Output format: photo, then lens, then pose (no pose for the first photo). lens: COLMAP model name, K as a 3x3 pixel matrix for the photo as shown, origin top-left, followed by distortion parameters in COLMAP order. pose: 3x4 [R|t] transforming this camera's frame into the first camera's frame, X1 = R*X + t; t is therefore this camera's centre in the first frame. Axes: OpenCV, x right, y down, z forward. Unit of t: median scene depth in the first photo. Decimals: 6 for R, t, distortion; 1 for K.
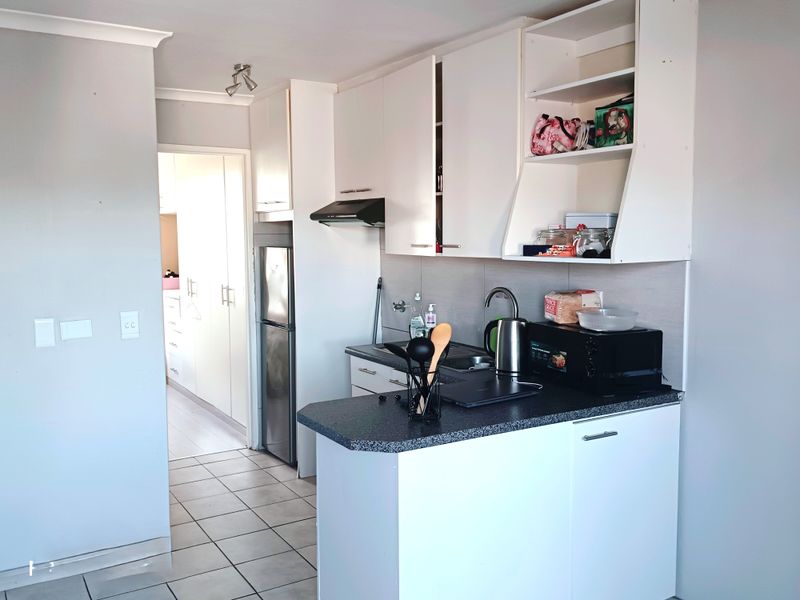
lens RADIAL K [[736.1, 0, 400.0], [0, 736.1, 300.0], [0, 0, 1]] dist [0.122134, -0.190369]
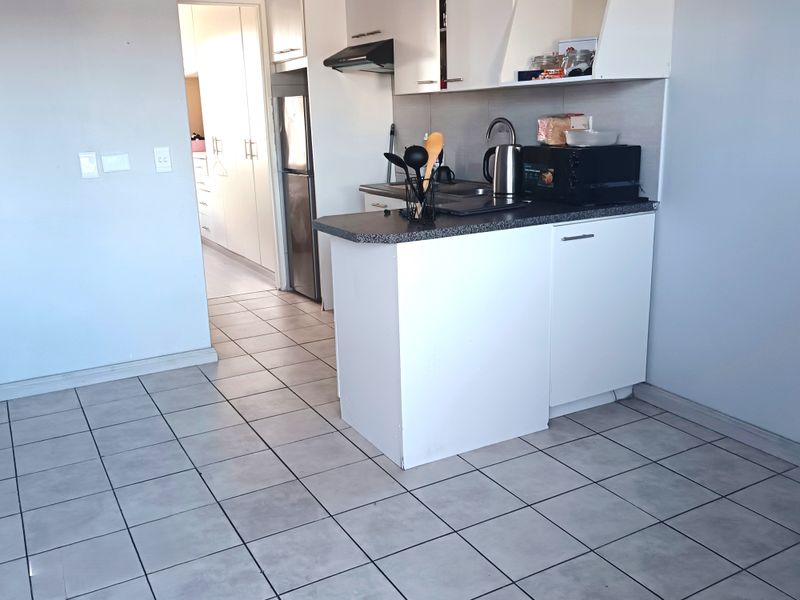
lens RADIAL K [[733.2, 0, 400.0], [0, 733.2, 300.0], [0, 0, 1]] dist [0.112104, -0.222009]
pose [[0.999115, -0.013363, -0.039894, 0.029988], [0.019645, 0.986681, 0.161478, 0.065785], [0.037205, -0.162119, 0.986070, -0.102334]]
